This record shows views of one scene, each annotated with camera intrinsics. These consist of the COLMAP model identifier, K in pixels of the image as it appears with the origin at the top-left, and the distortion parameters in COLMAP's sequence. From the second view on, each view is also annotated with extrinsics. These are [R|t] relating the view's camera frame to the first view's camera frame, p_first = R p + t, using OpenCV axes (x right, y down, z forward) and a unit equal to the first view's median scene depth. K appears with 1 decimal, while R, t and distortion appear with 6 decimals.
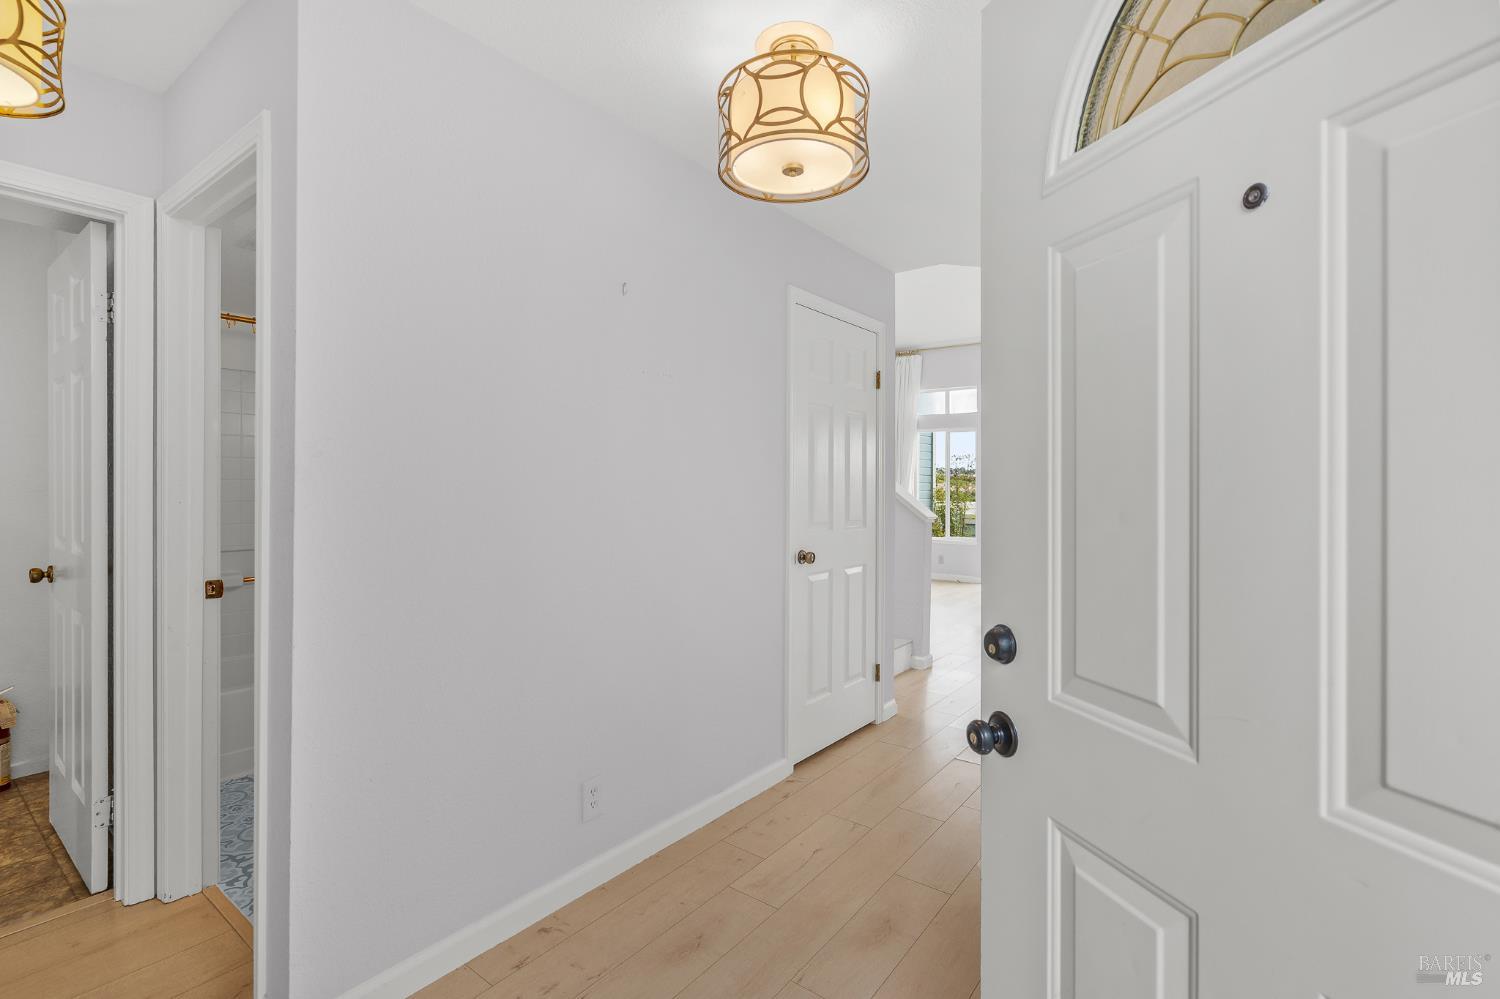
lens RADIAL K [[682.8, 0, 749.7], [0, 682.8, 486.7], [0, 0, 1]] dist [-0.004959, 0.002394]
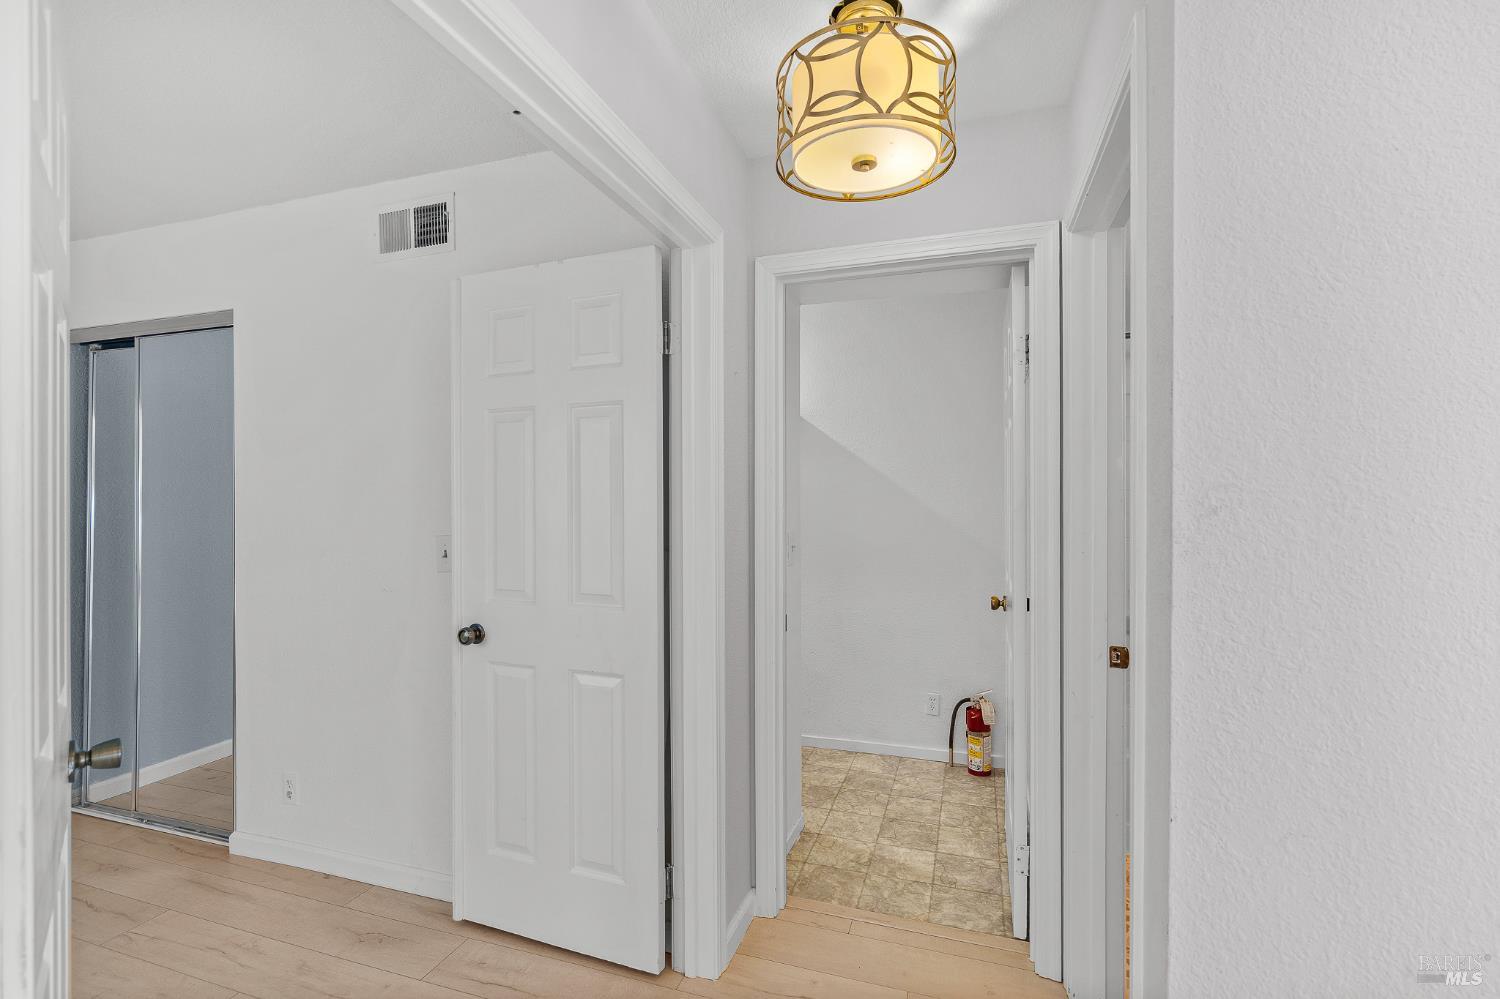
lens RADIAL K [[682.8, 0, 752.3], [0, 682.8, 499.6], [0, 0, 1]] dist [-0.004959, 0.002394]
pose [[0.326661, -0.002428, -0.945138, -0.137415], [-0.003828, 0.999985, -0.003892, -0.040152], [0.945134, 0.004890, 0.326647, 0.296851]]
